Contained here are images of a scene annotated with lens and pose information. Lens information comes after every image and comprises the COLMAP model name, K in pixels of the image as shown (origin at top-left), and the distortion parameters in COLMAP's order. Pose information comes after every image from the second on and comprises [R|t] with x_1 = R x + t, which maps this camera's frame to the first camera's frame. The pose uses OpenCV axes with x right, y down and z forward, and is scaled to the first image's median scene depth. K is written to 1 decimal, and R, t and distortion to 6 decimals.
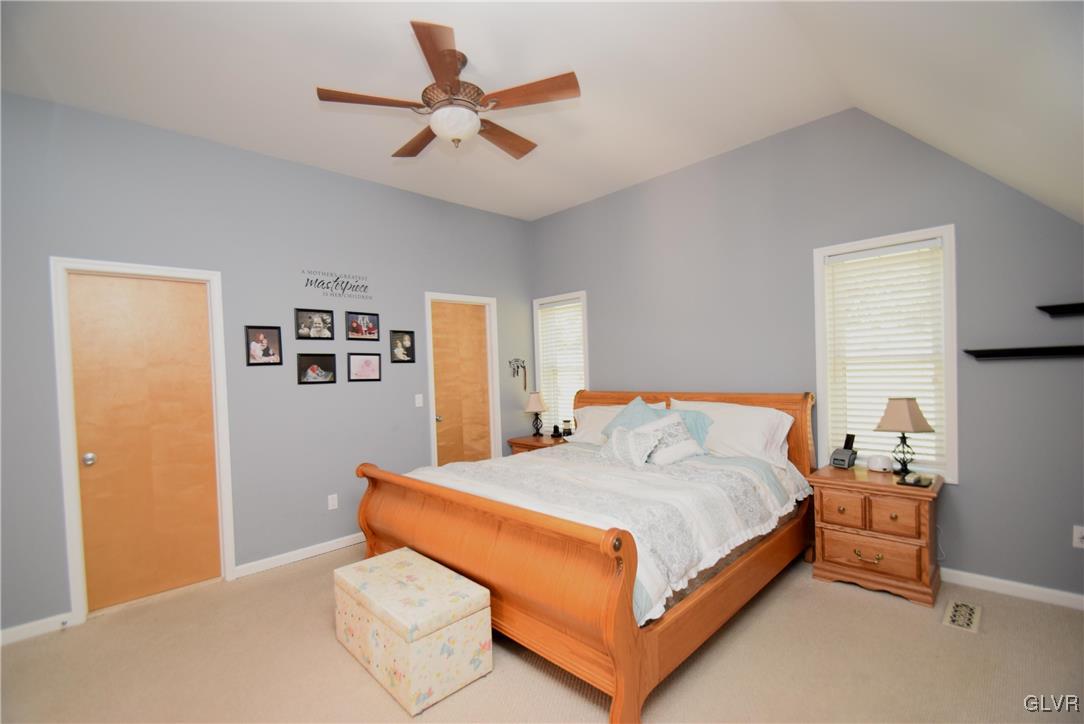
lens RADIAL K [[478.7, 0, 528.5], [0, 478.7, 375.1], [0, 0, 1]] dist [0.015742, -0.017660]
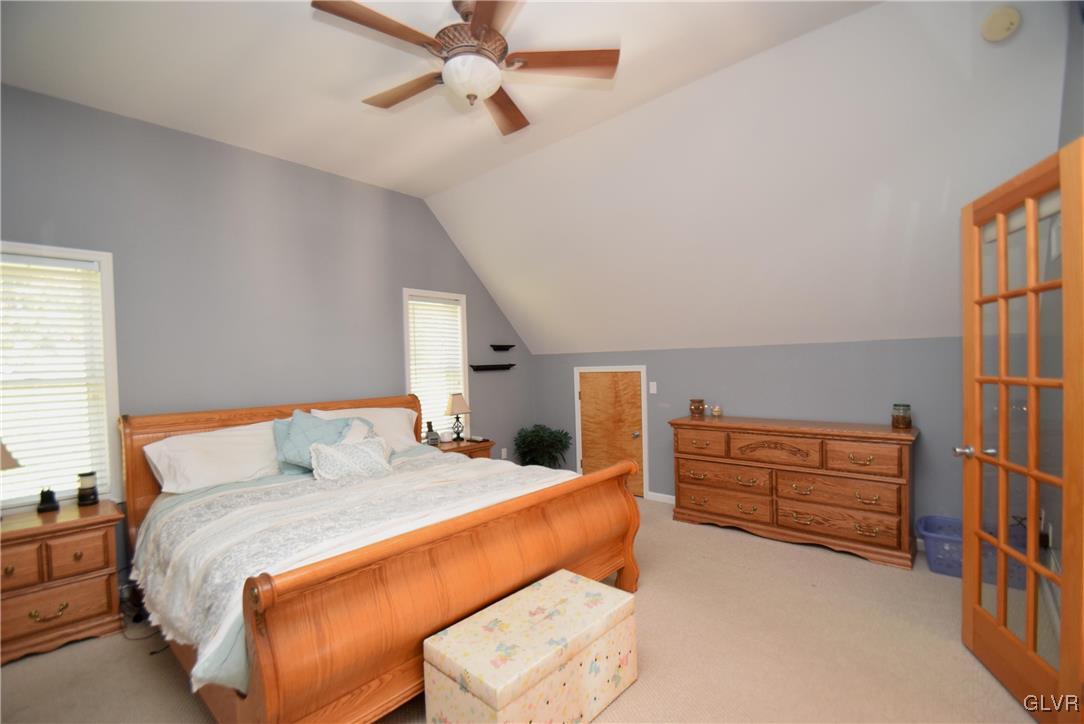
lens RADIAL K [[478.7, 0, 528.5], [0, 478.7, 375.1], [0, 0, 1]] dist [0.015742, -0.017660]
pose [[-0.041060, 0.011878, 0.999086, -1.744436], [0.045273, 0.998924, -0.010016, 0.024209], [-0.998130, 0.044821, -0.041554, 1.647010]]
